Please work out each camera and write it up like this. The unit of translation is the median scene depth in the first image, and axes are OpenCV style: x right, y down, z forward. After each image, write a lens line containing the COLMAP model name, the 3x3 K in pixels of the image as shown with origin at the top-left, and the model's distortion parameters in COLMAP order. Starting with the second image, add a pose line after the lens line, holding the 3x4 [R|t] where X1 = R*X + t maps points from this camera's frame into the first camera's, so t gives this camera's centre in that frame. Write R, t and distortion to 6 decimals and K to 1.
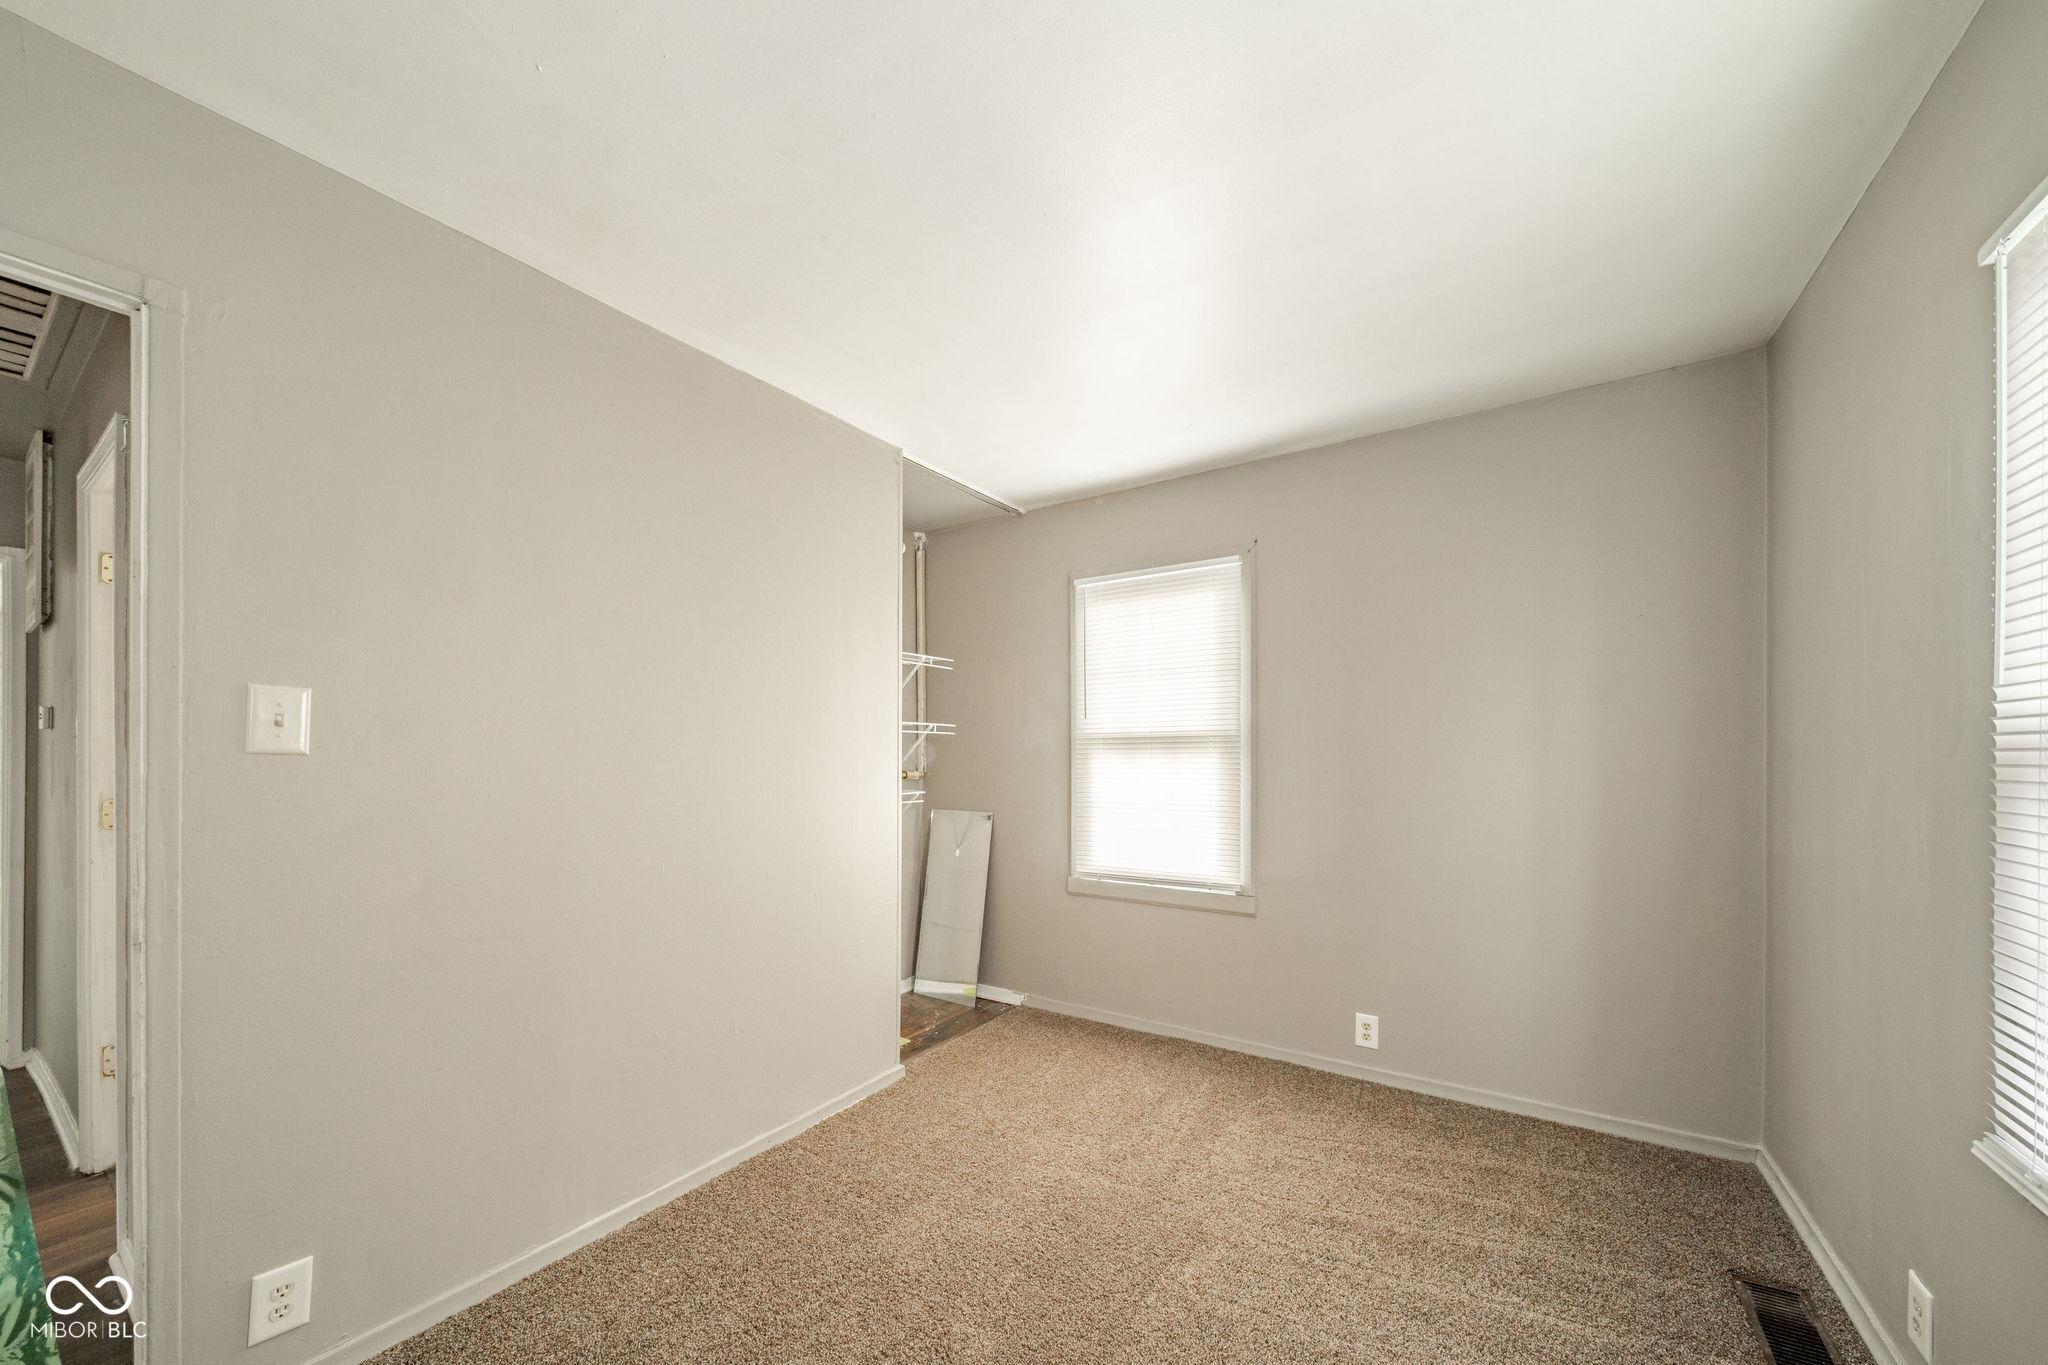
lens RADIAL K [[731.2, 0, 1035.1], [0, 731.2, 758.4], [0, 0, 1]] dist [-0.000999, -0.000089]
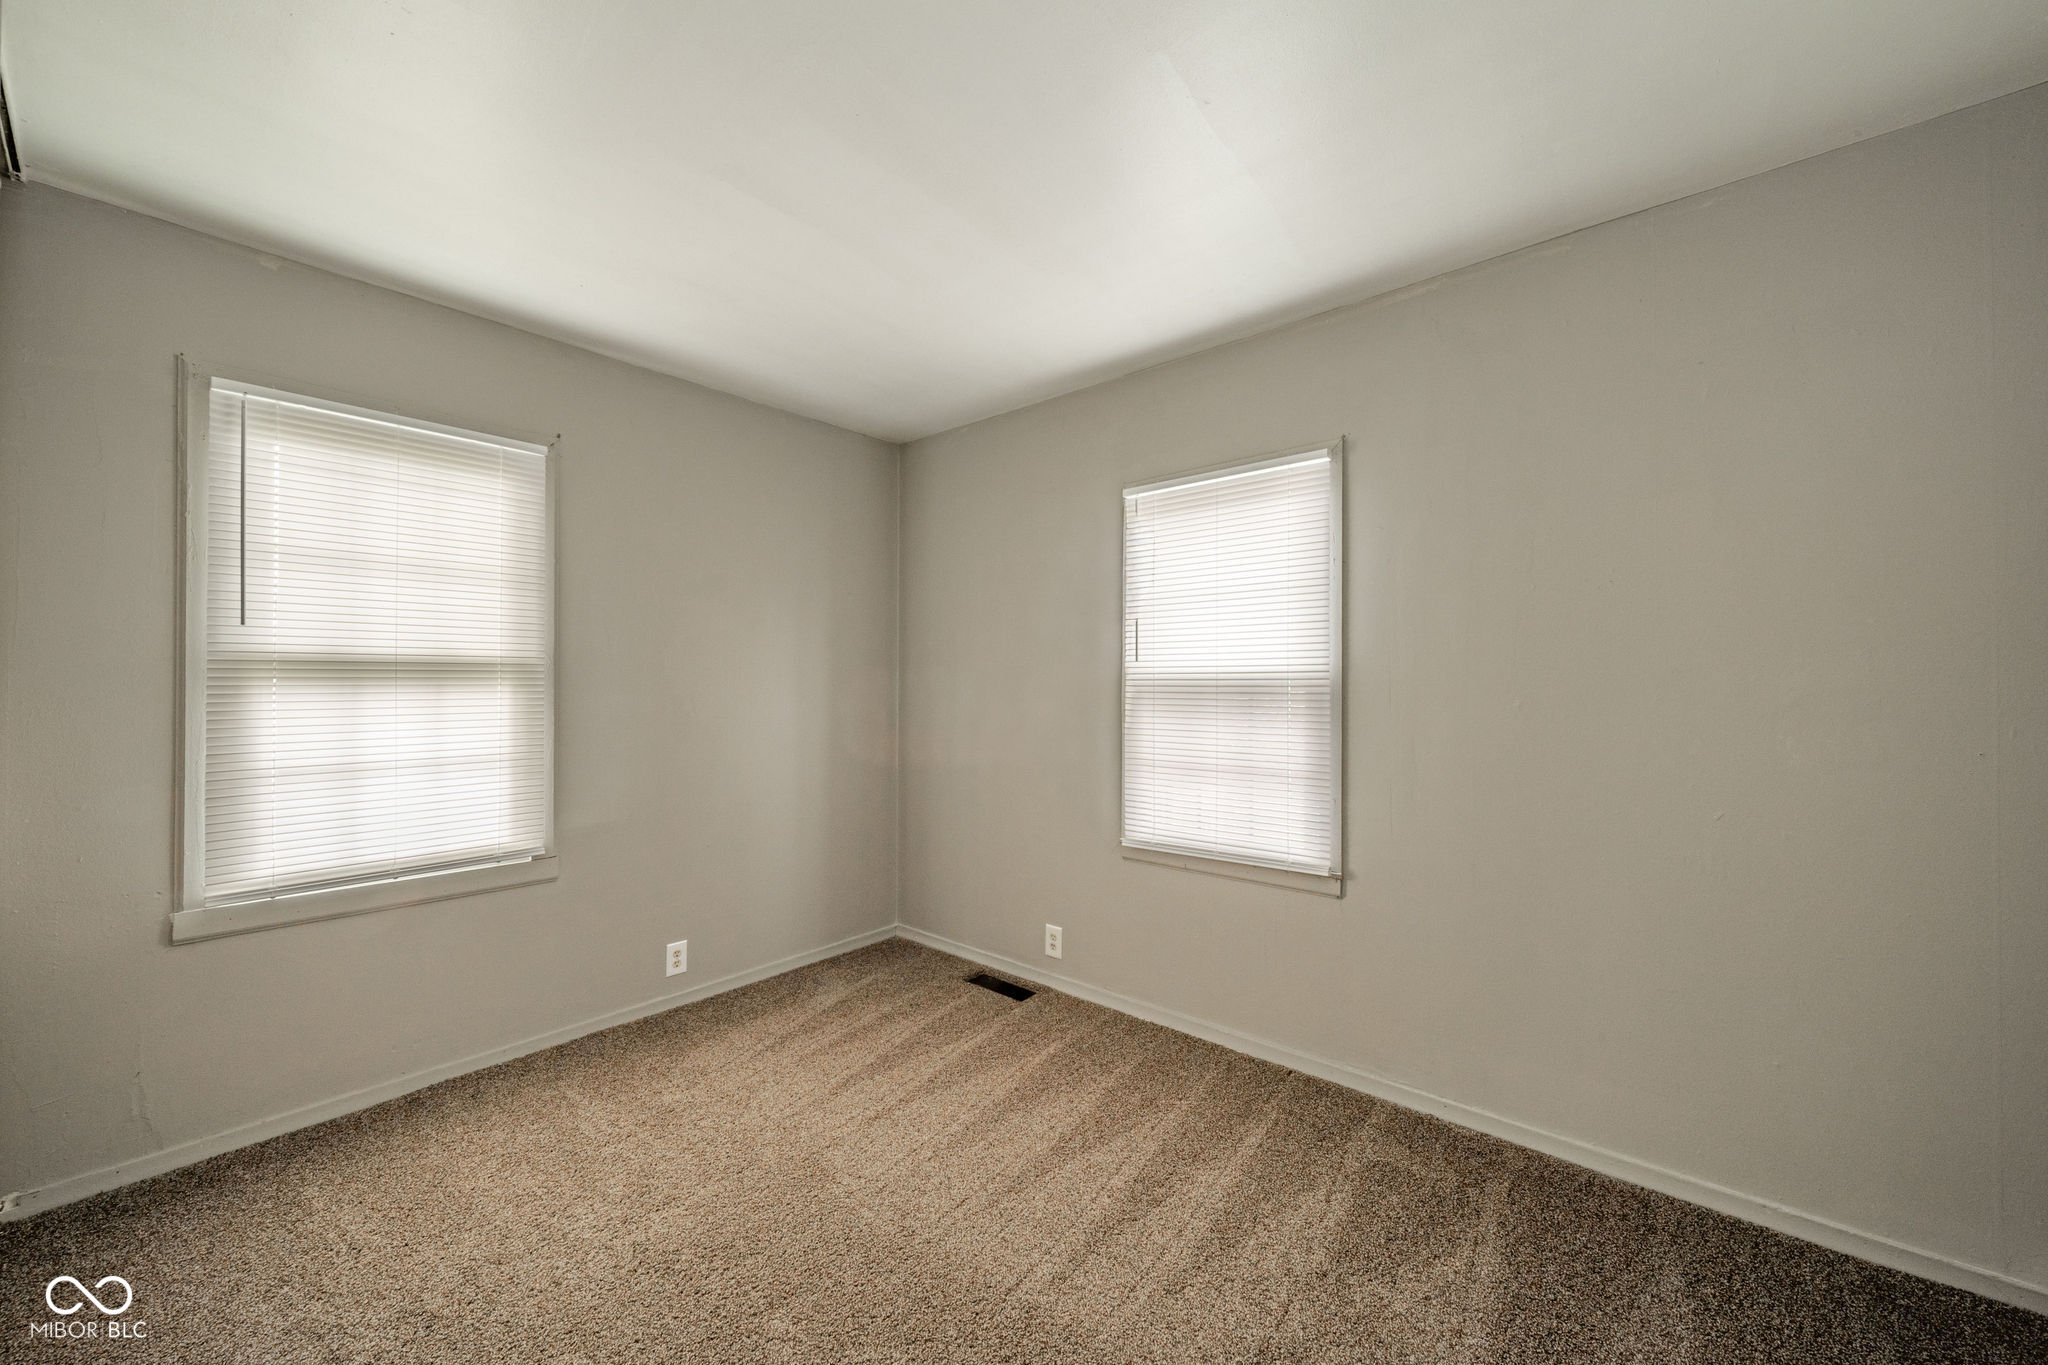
lens RADIAL K [[738.4, 0, 1023.2], [0, 738.4, 686.6], [0, 0, 1]] dist [-0.000746, -0.000131]
pose [[0.147529, 0.001547, 0.989056, -0.463405], [0.004706, 0.999986, -0.002266, -0.002453], [-0.989047, 0.004989, 0.147520, 0.341556]]
